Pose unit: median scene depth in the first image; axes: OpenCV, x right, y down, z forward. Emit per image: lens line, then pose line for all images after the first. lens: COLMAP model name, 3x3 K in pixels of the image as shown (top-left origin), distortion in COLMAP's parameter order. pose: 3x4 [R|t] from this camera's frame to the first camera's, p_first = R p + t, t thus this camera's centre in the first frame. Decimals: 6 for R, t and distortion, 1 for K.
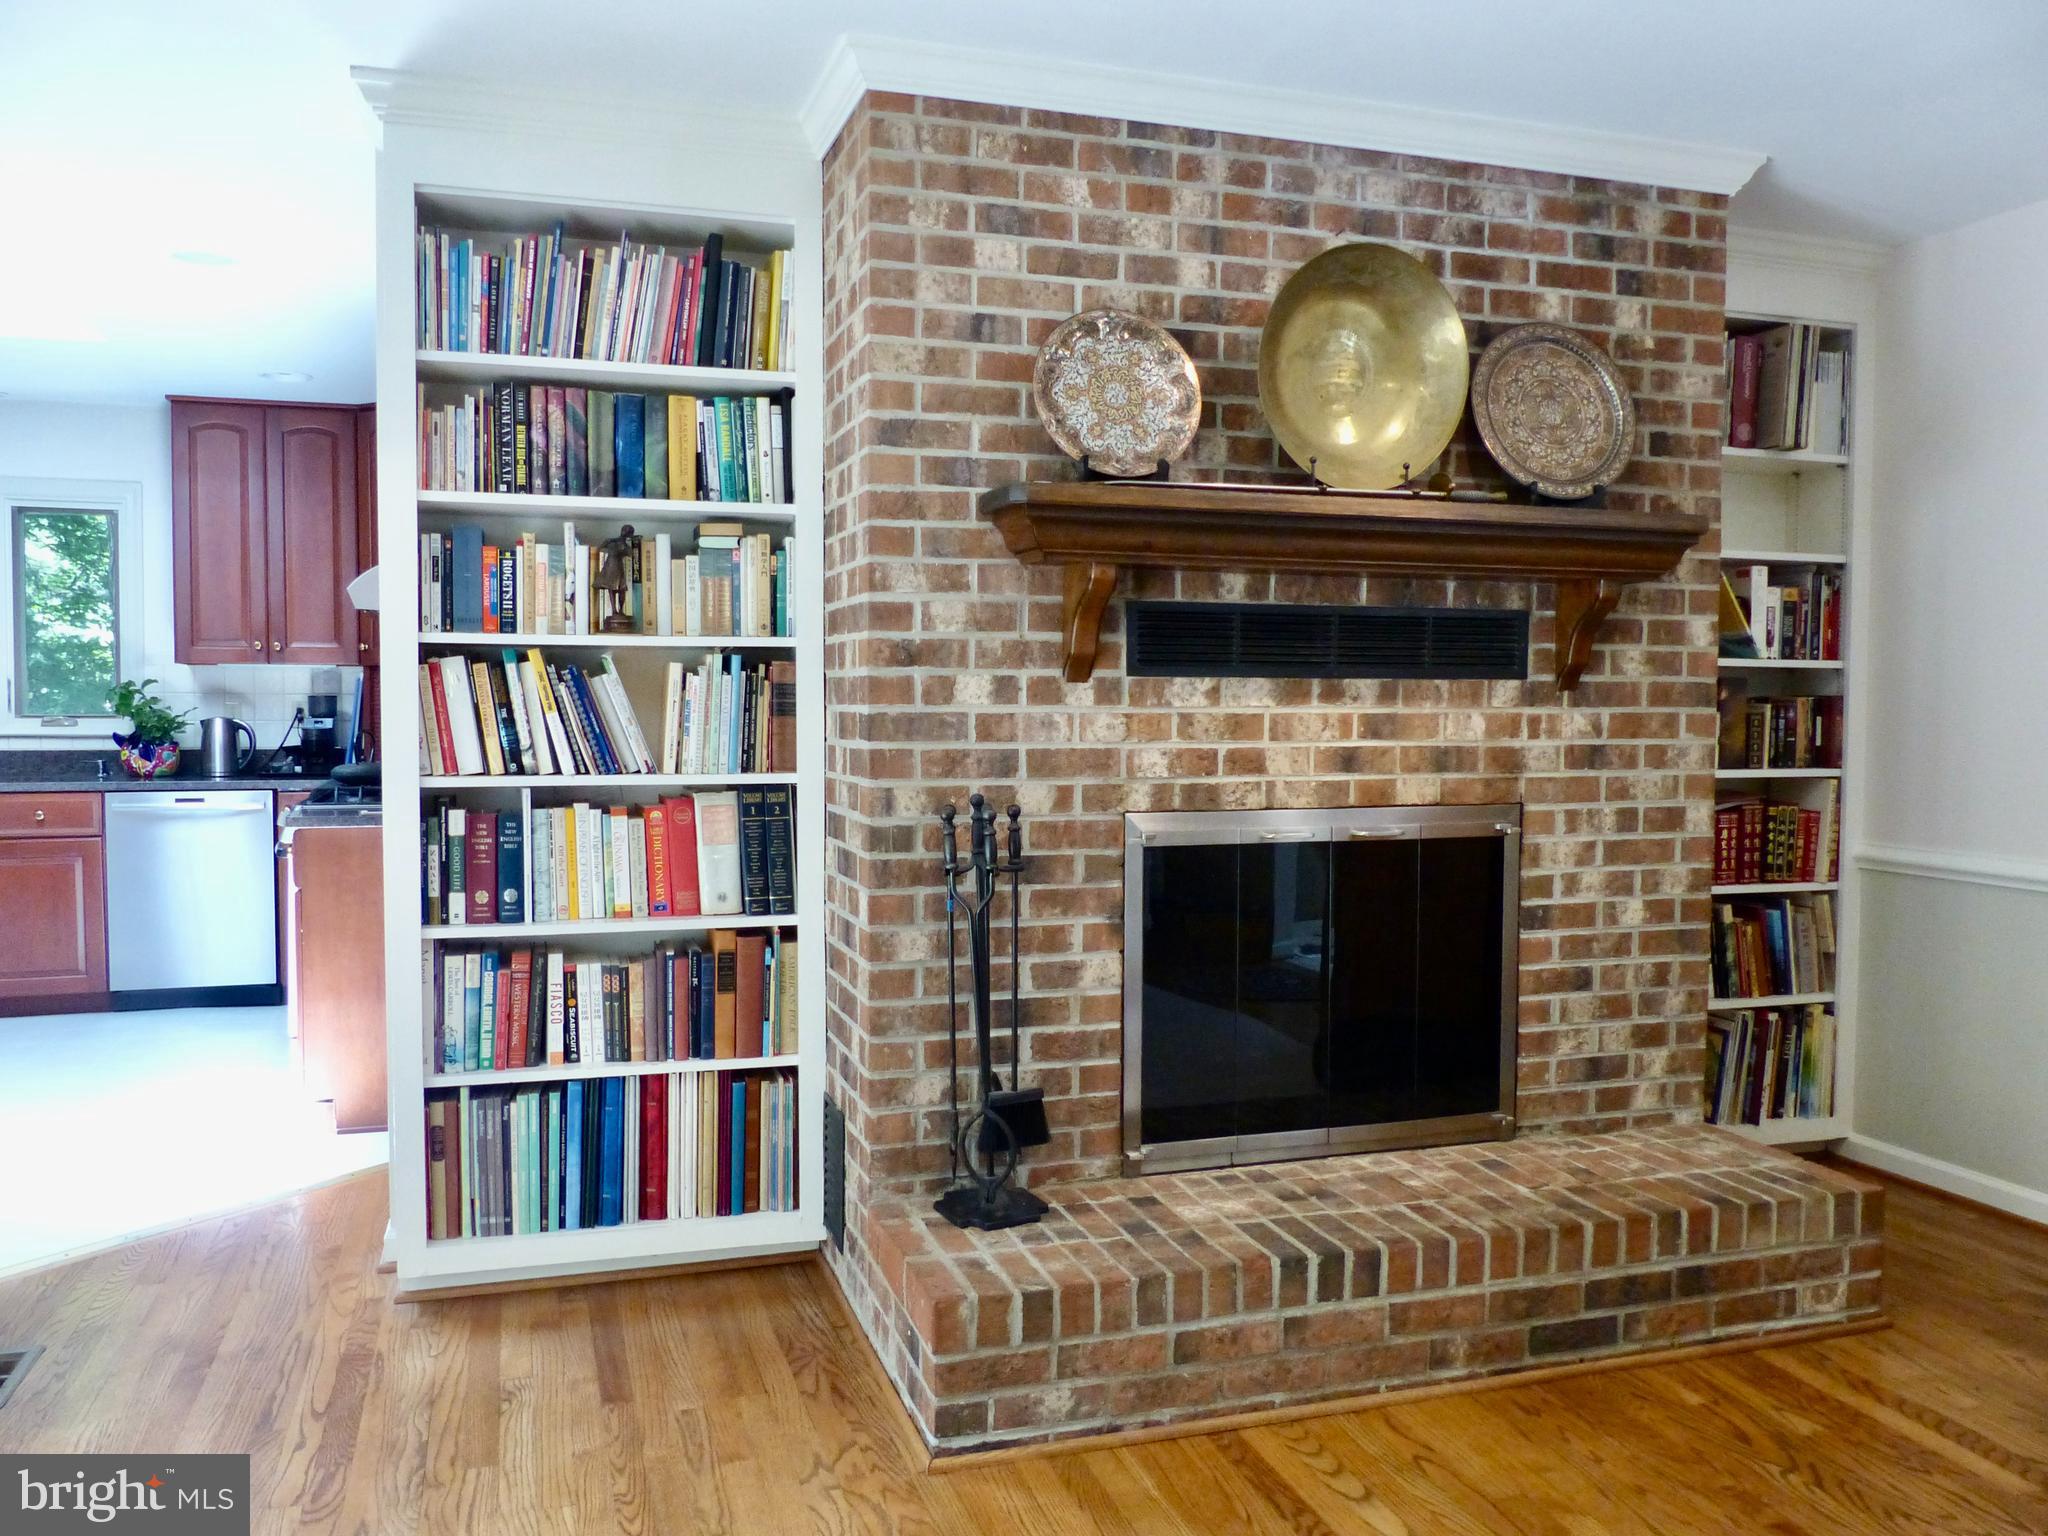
lens RADIAL K [[1569.3, 0, 1021.6], [0, 1569.3, 758.5], [0, 0, 1]] dist [-0.026232, 0.002497]
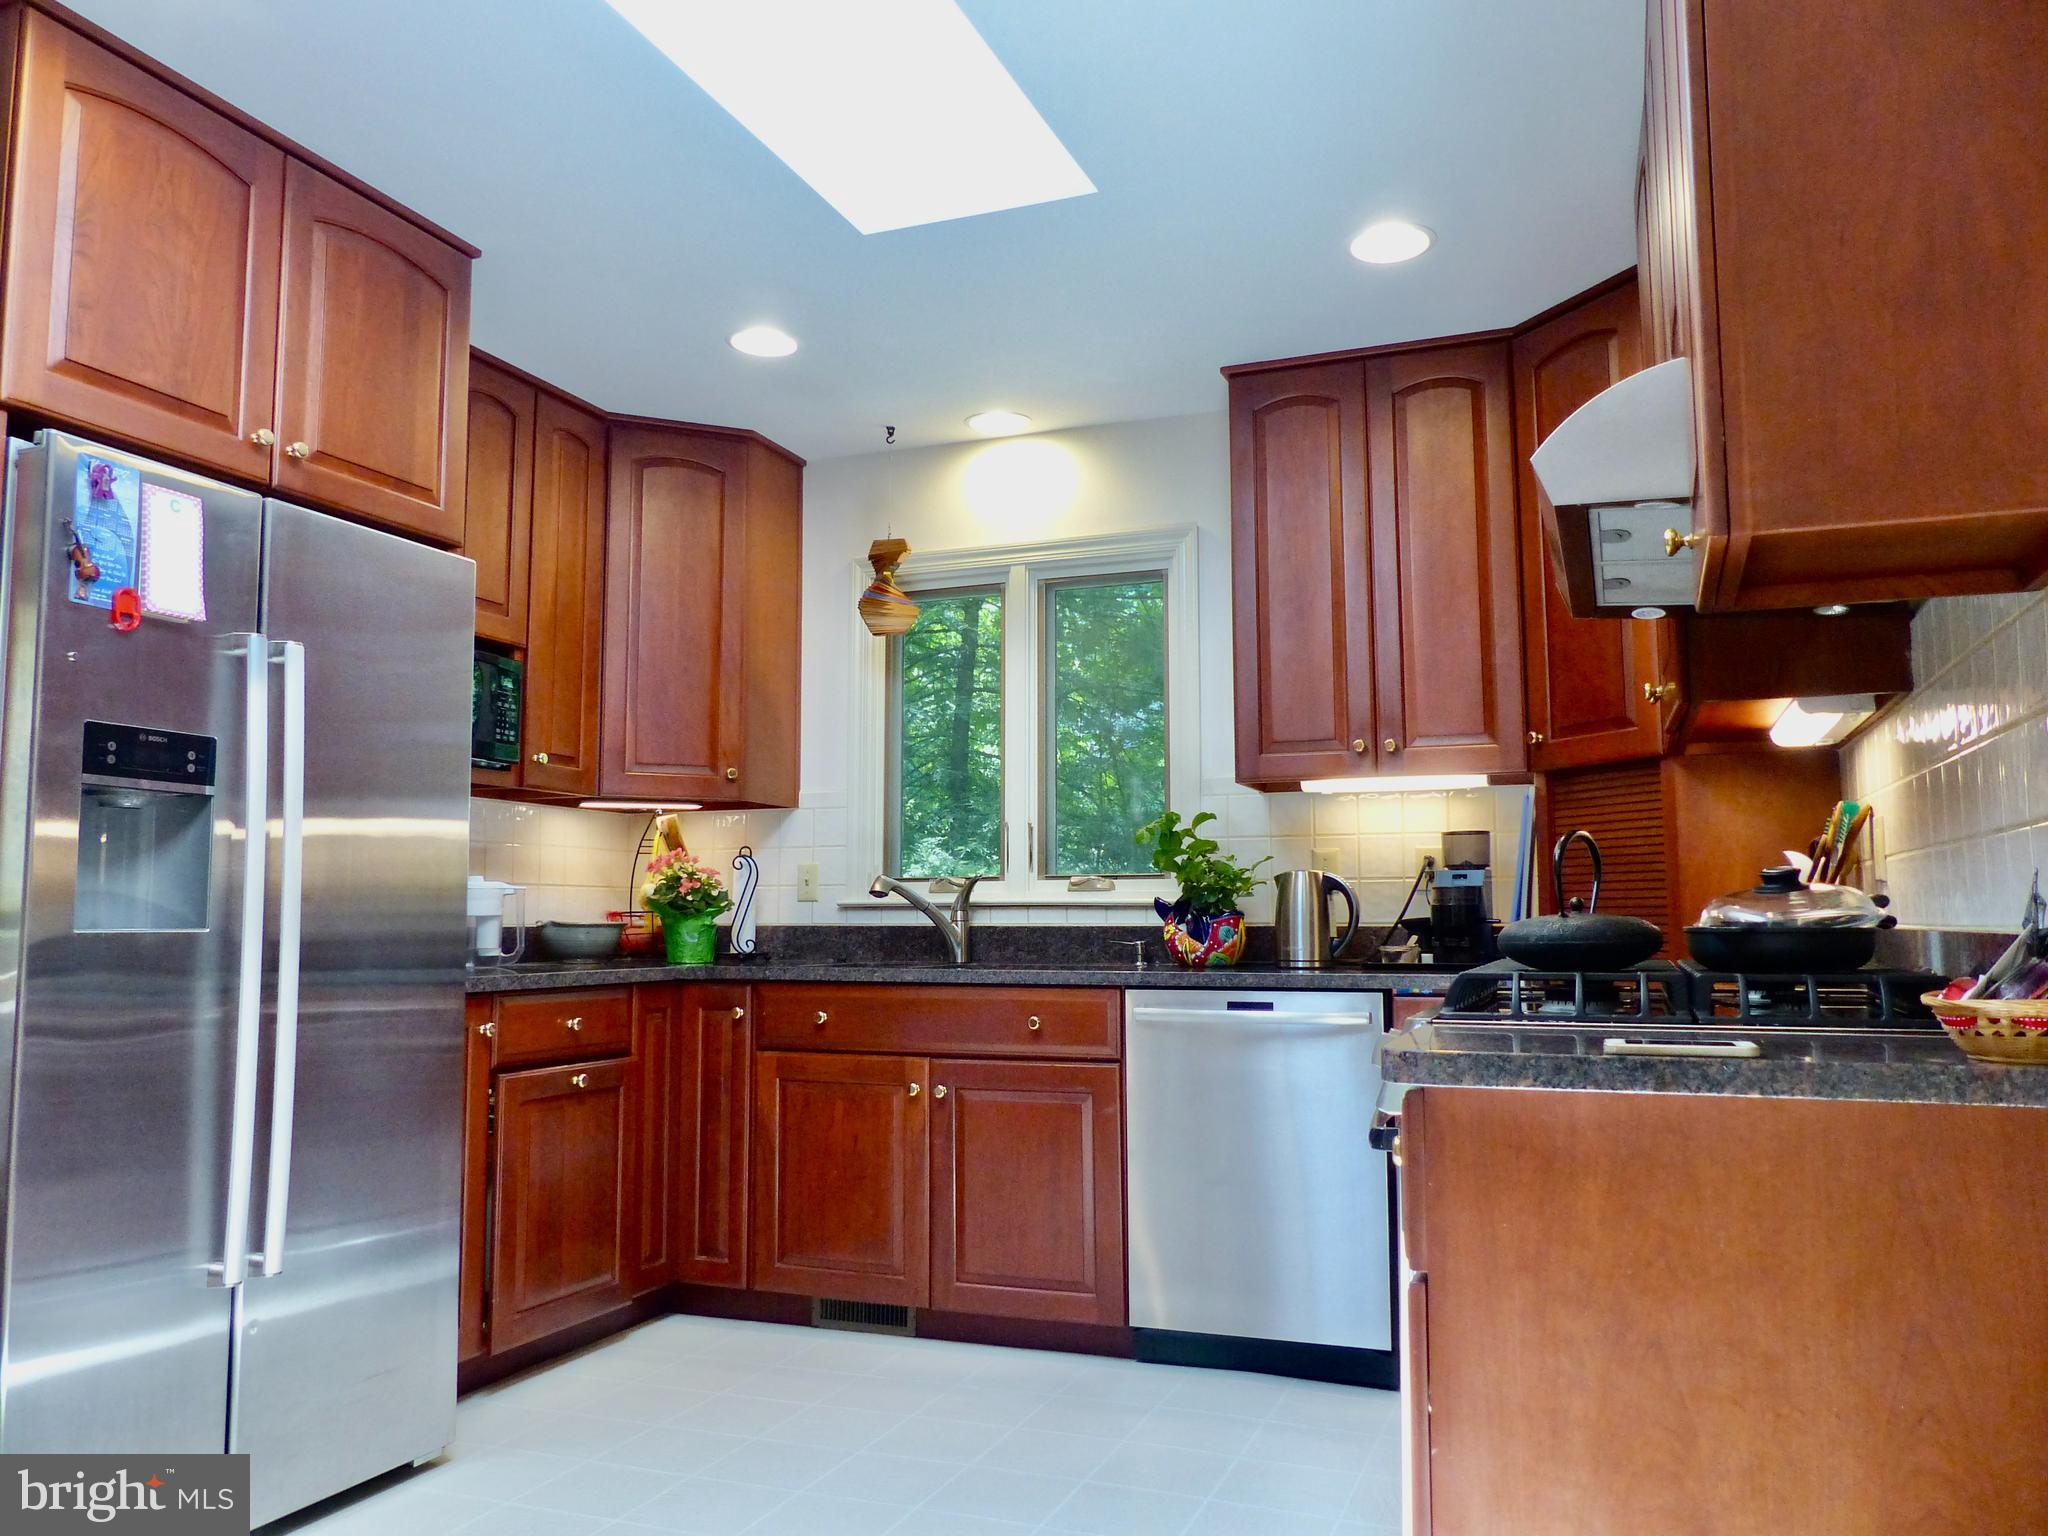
lens RADIAL K [[1506.1, 0, 1019.9], [0, 1506.1, 768.3], [0, 0, 1]] dist [-0.011843, 0.009750]
pose [[0.764206, -0.070587, -0.641098, -0.222402], [-0.022704, 0.990433, -0.136114, 0.016342], [0.644572, 0.118575, 0.755292, 0.485807]]
